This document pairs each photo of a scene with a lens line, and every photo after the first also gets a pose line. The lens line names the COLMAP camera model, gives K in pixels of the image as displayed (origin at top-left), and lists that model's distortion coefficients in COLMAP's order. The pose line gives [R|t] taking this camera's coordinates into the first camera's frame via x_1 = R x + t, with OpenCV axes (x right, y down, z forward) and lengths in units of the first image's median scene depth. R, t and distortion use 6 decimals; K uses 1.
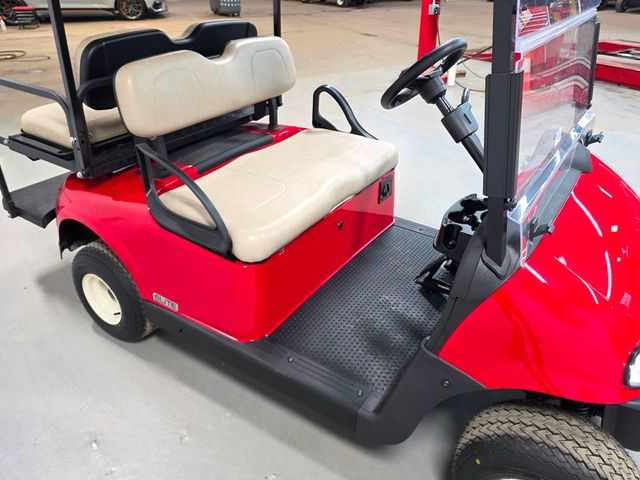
lens RADIAL K [[488.2, 0, 314.1], [0, 488.2, 235.5], [0, 0, 1]] dist [0.053440, -0.050994]
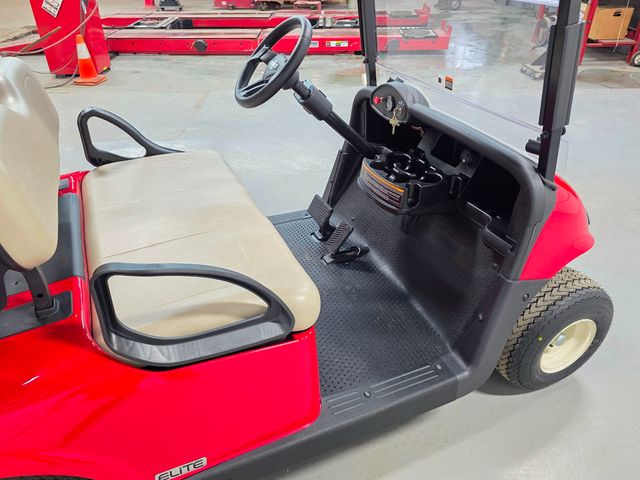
lens RADIAL K [[488.2, 0, 309.7], [0, 488.2, 231.5], [0, 0, 1]] dist [0.053440, -0.050994]
pose [[0.544456, -0.442364, 0.712659, -0.410750], [0.422756, 0.878542, 0.222355, -0.166824], [-0.724462, 0.180219, 0.665339, 0.291430]]
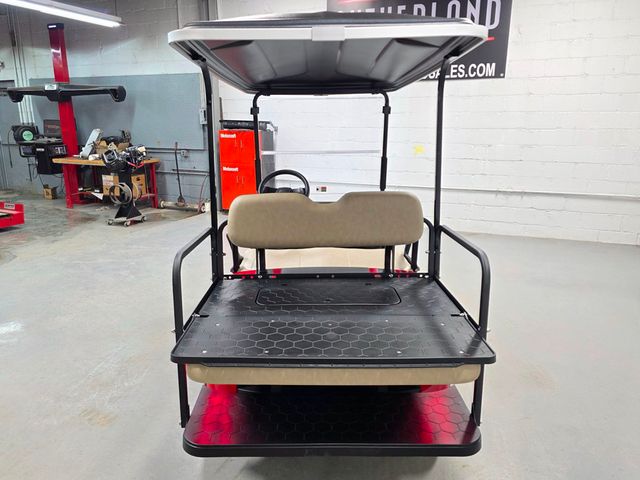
lens RADIAL K [[488.2, 0, 314.5], [0, 488.2, 240.6], [0, 0, 1]] dist [0.053440, -0.050994]
pose [[-0.560955, -0.195243, 0.804494, -1.046372], [0.413492, 0.775807, 0.476599, -0.770037], [-0.717185, 0.600003, -0.354461, 1.276963]]
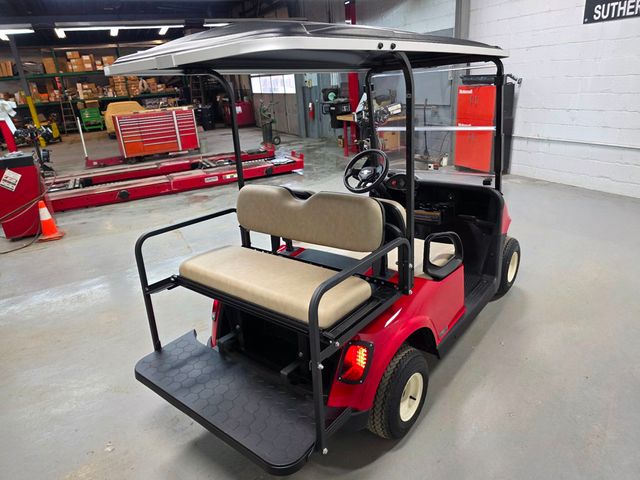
lens RADIAL K [[426.9, 0, 314.1], [0, 426.9, 242.5], [0, 0, 1]] dist [0.057561, -0.049849]
pose [[0.098327, -0.362593, 0.926746, -1.119387], [0.560187, 0.789866, 0.249603, -0.484736], [-0.822510, 0.494608, 0.280785, 0.626740]]
